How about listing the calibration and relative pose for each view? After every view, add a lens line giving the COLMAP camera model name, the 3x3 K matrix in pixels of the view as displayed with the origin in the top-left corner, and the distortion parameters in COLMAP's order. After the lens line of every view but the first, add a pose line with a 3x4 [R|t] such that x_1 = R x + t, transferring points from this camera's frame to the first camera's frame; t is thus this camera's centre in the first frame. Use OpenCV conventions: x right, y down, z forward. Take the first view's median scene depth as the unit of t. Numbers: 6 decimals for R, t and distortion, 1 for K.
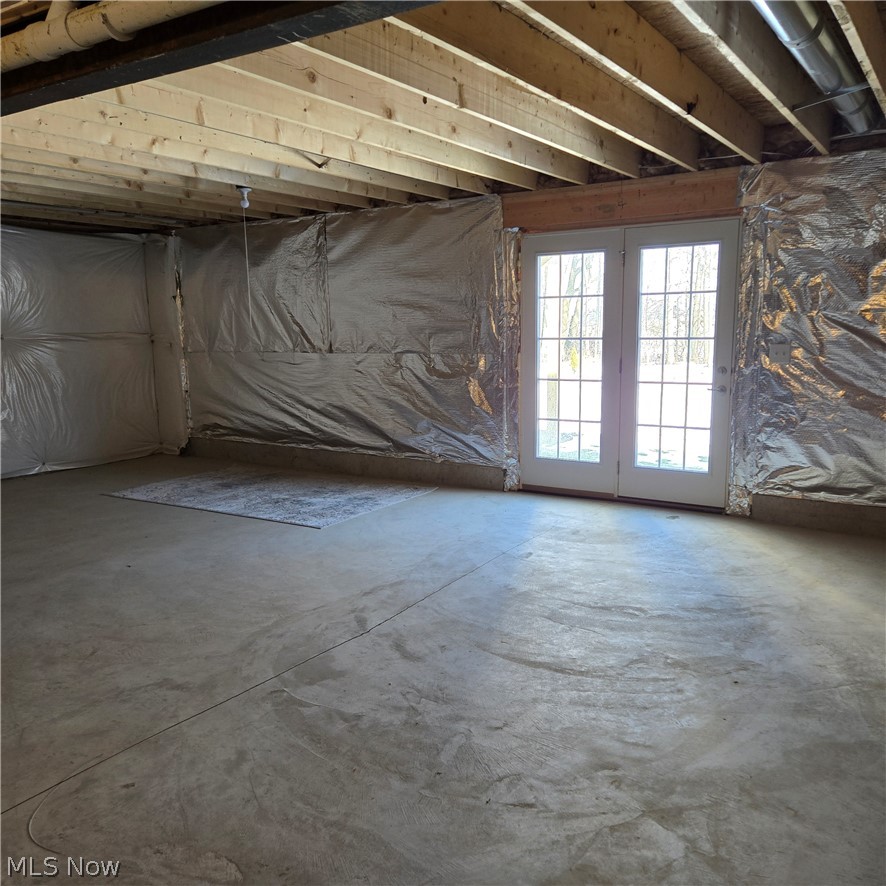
lens RADIAL K [[783.8, 0, 443.0], [0, 783.8, 443.0], [0, 0, 1]] dist [0.053005, -0.002003]
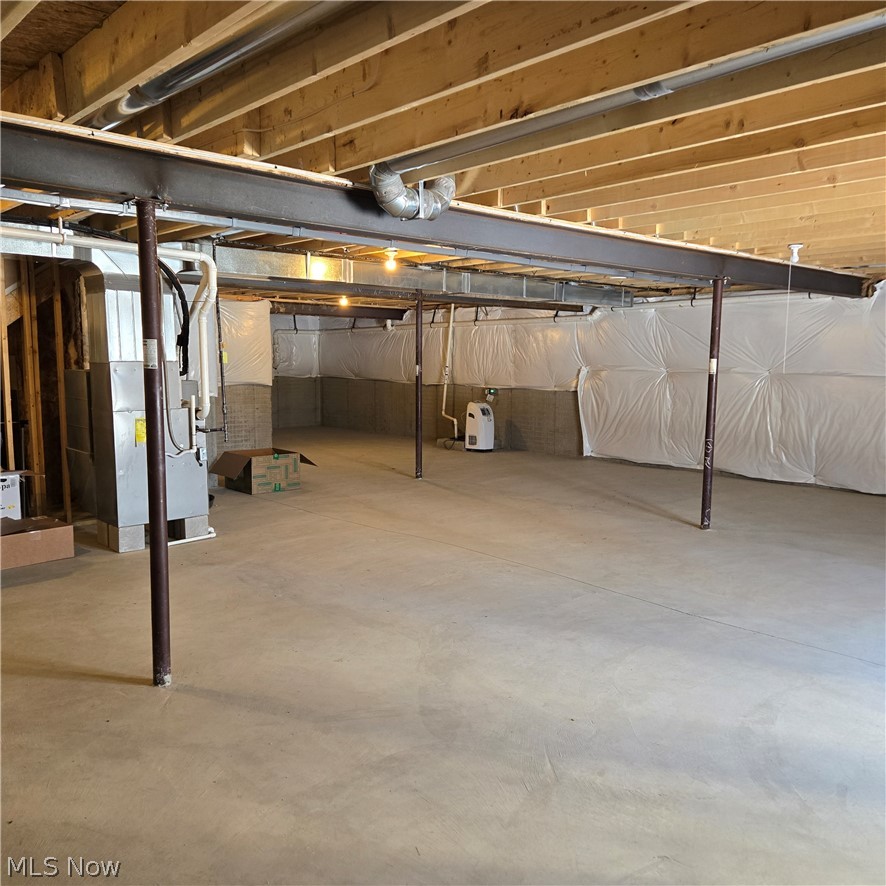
lens RADIAL K [[783.8, 0, 443.0], [0, 783.8, 443.0], [0, 0, 1]] dist [0.053005, -0.002003]
pose [[-0.250031, 0.120953, -0.960653, 1.166321], [-0.157126, 0.973946, 0.163523, -0.166731], [0.955403, 0.191829, -0.224512, 0.854667]]
